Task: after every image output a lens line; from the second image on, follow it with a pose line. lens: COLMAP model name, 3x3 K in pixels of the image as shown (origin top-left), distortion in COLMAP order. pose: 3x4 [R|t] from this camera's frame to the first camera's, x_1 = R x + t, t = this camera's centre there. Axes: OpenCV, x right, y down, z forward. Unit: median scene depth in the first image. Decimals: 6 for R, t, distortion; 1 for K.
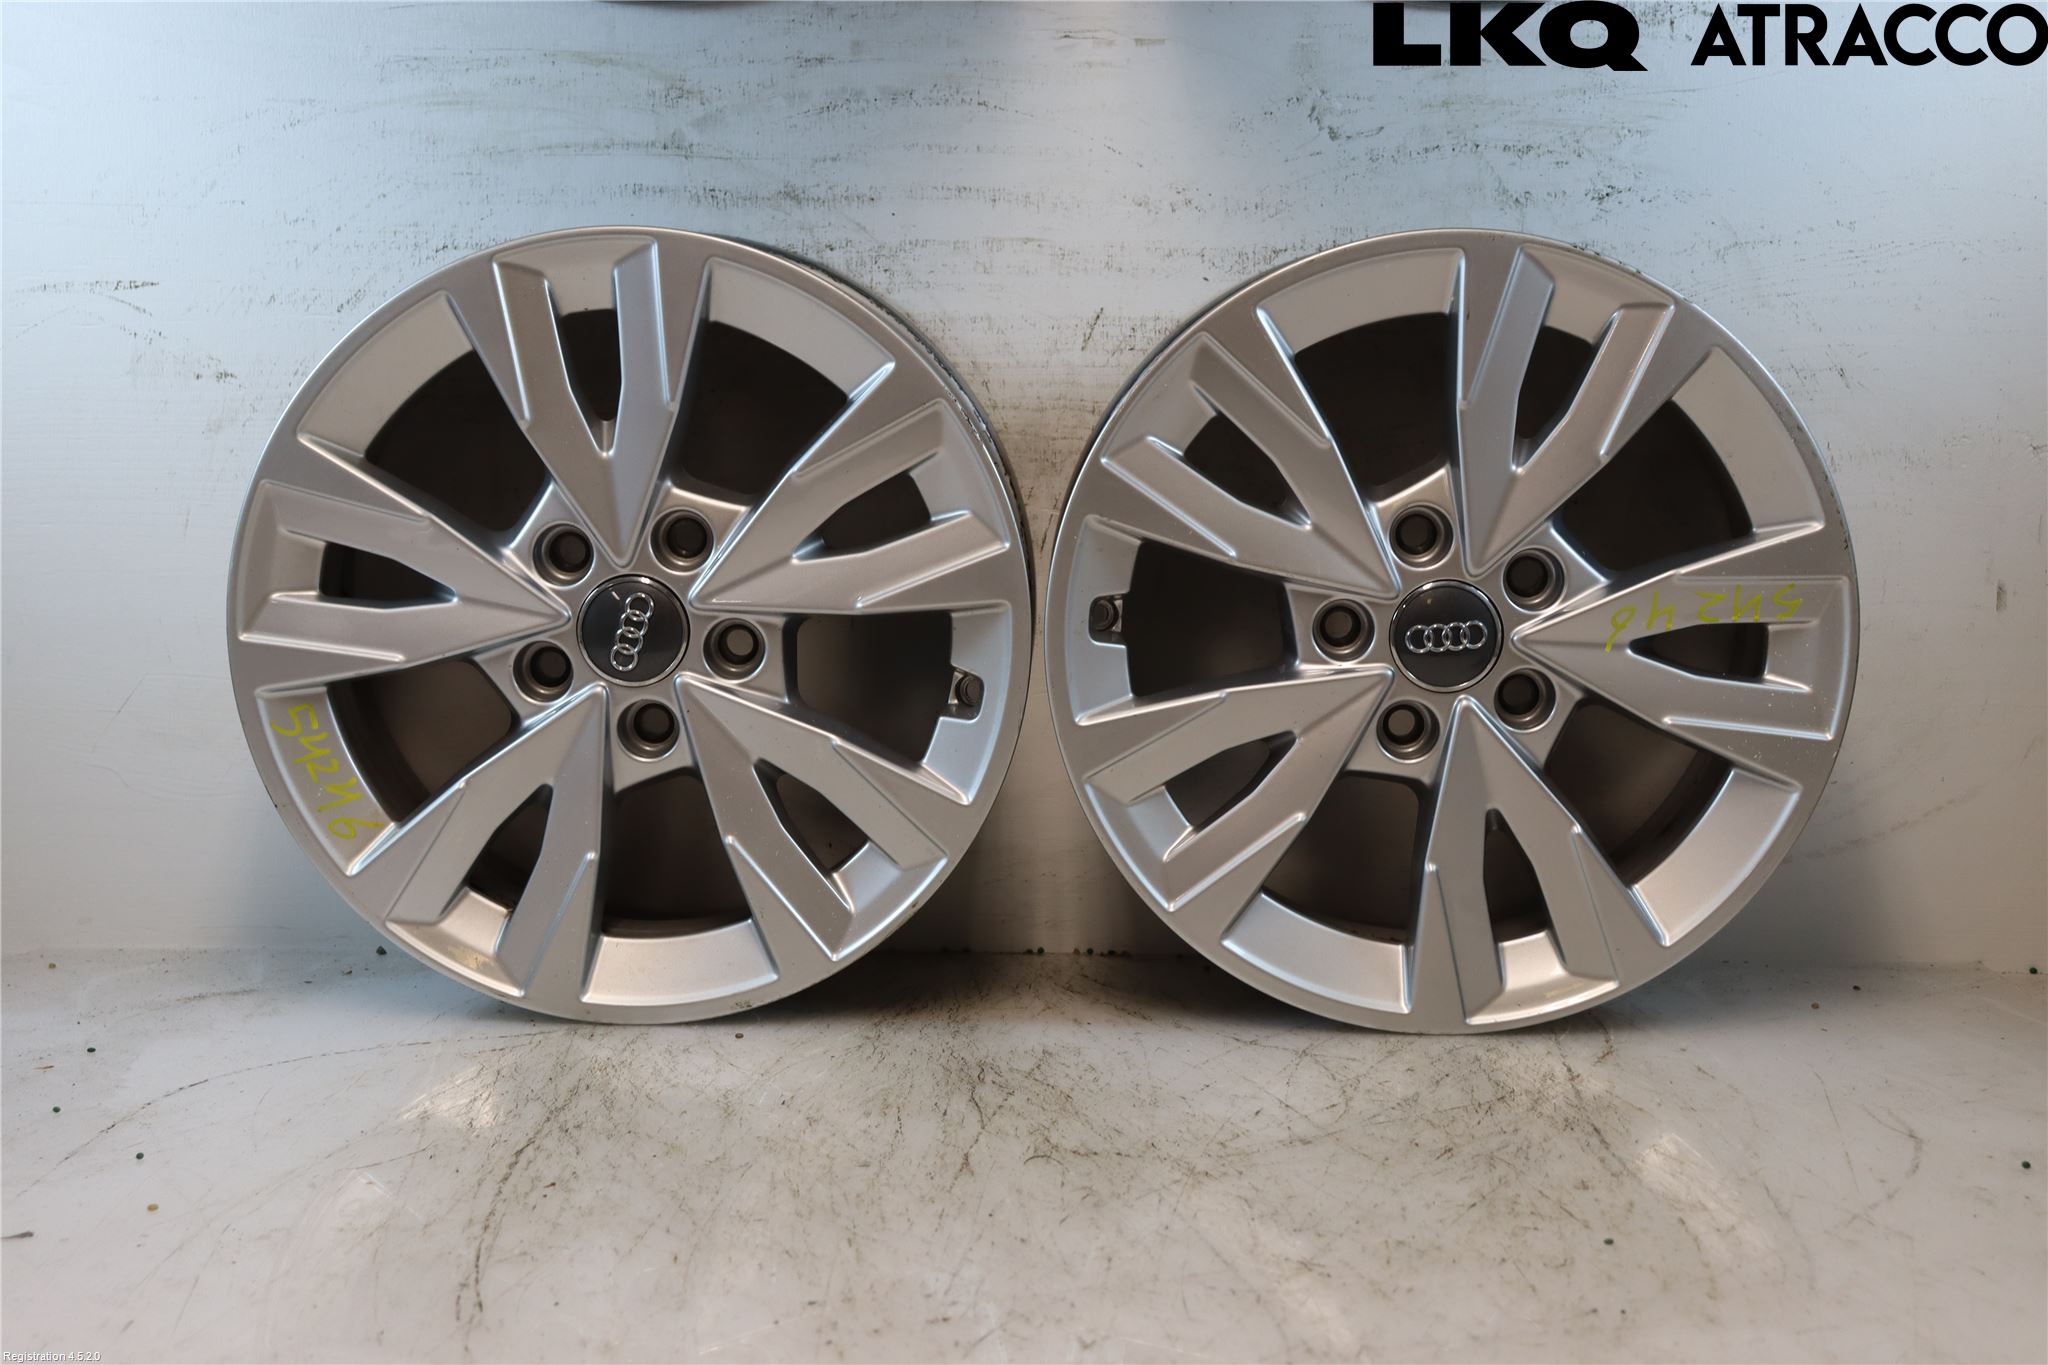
lens RADIAL K [[2862.5, 0, 1020.3], [0, 2862.5, 683.3], [0, 0, 1]] dist [0.047981, 0.000000]
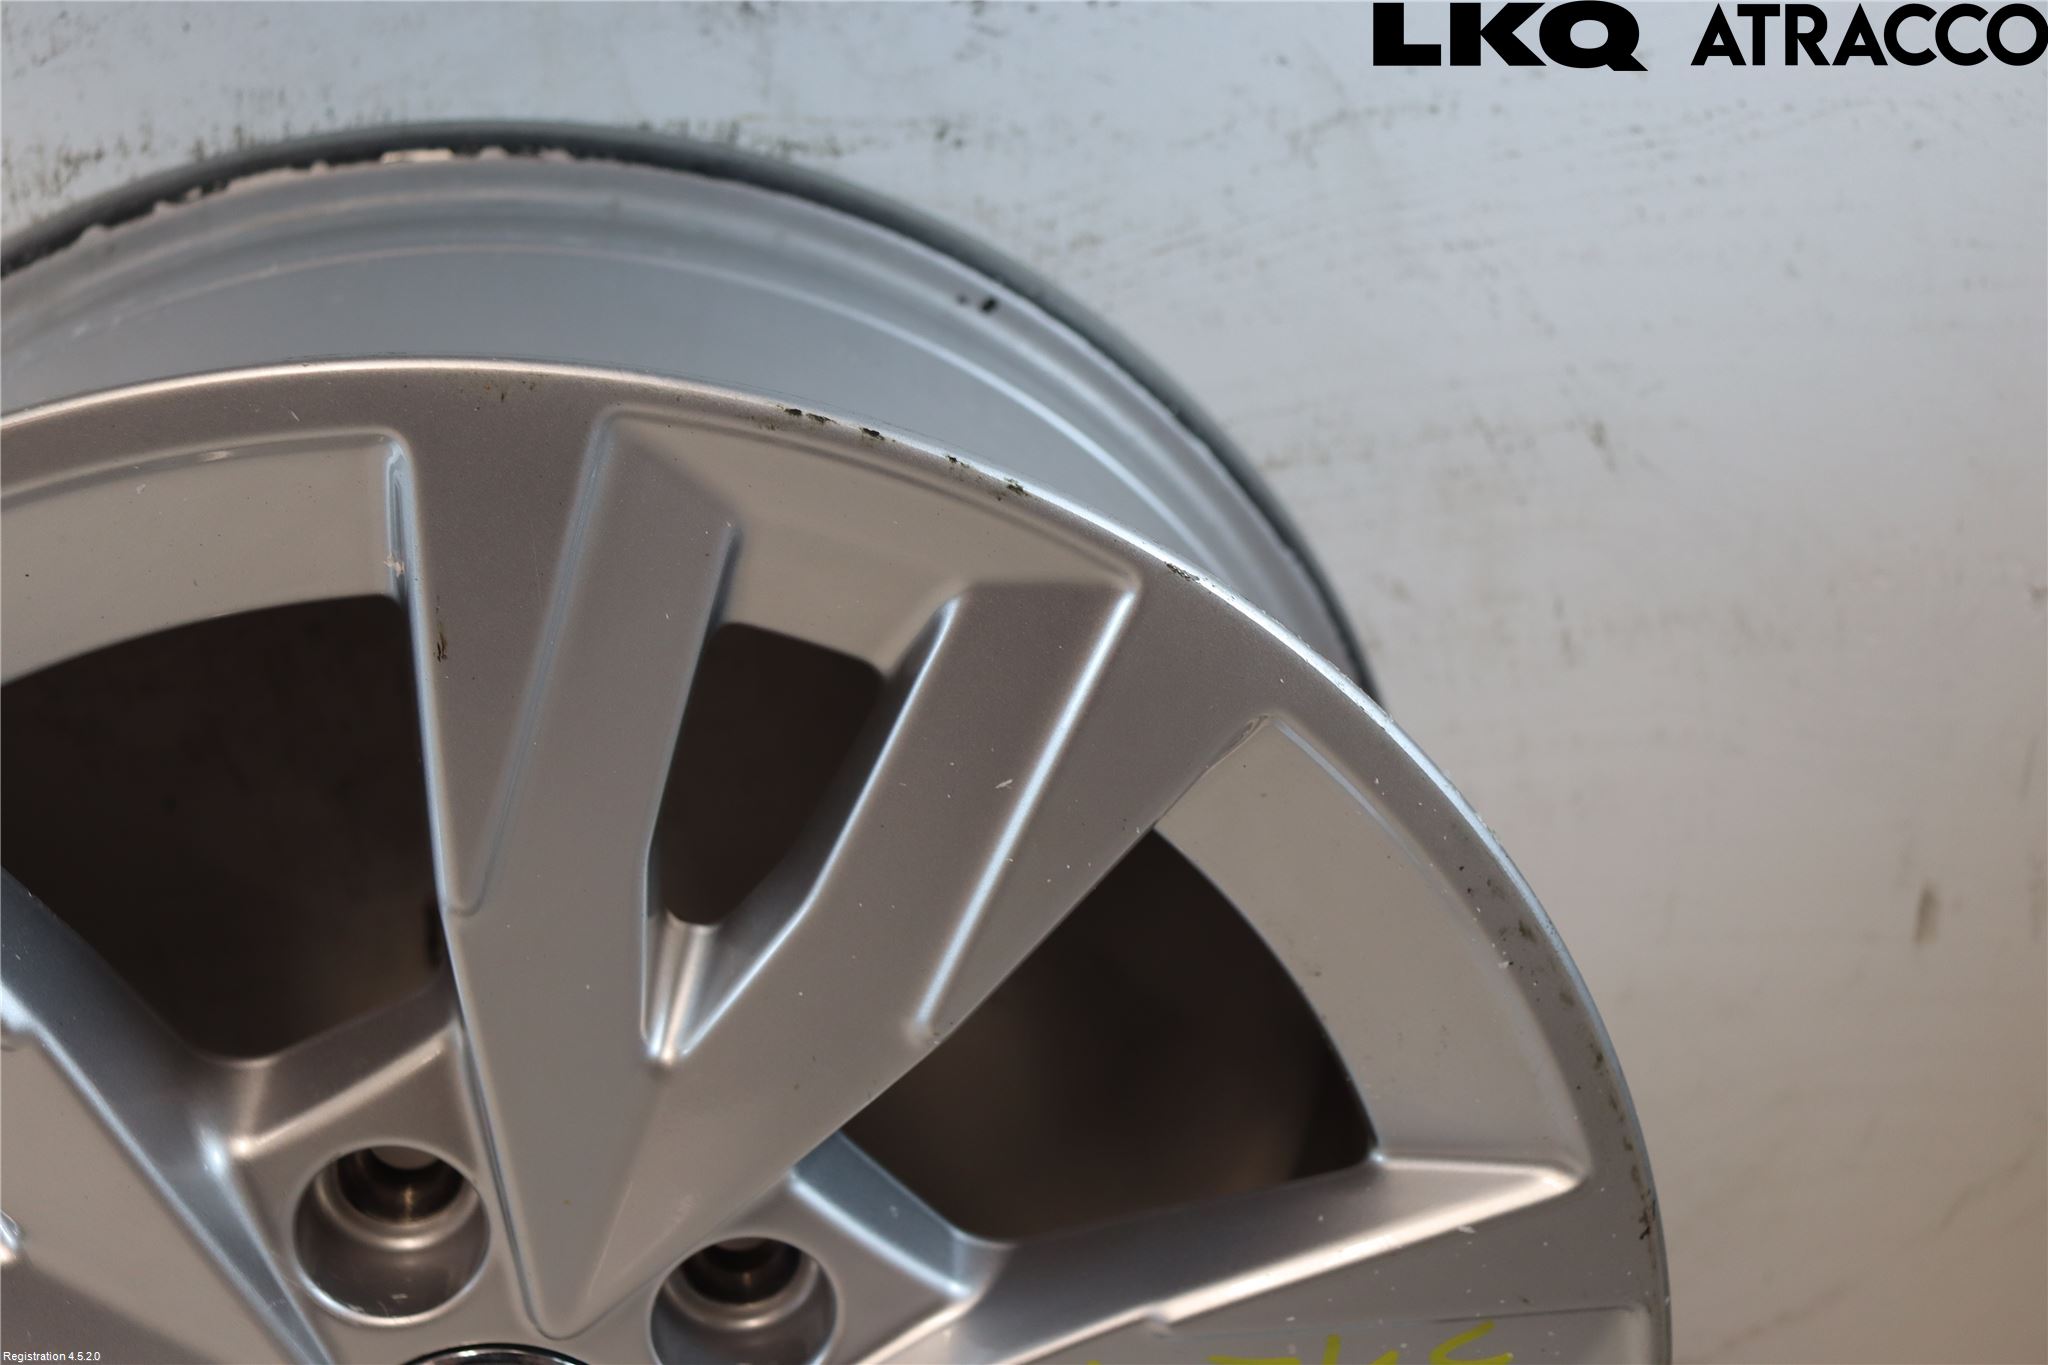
lens RADIAL K [[2692.0, 0, 1031.1], [0, 2692.0, 687.9], [0, 0, 1]] dist [0.003012, 0.000000]
pose [[0.990704, -0.049836, 0.126574, 0.161423], [0.014526, 0.963911, 0.265828, -0.174907], [-0.135254, -0.261518, 0.955675, 0.653448]]
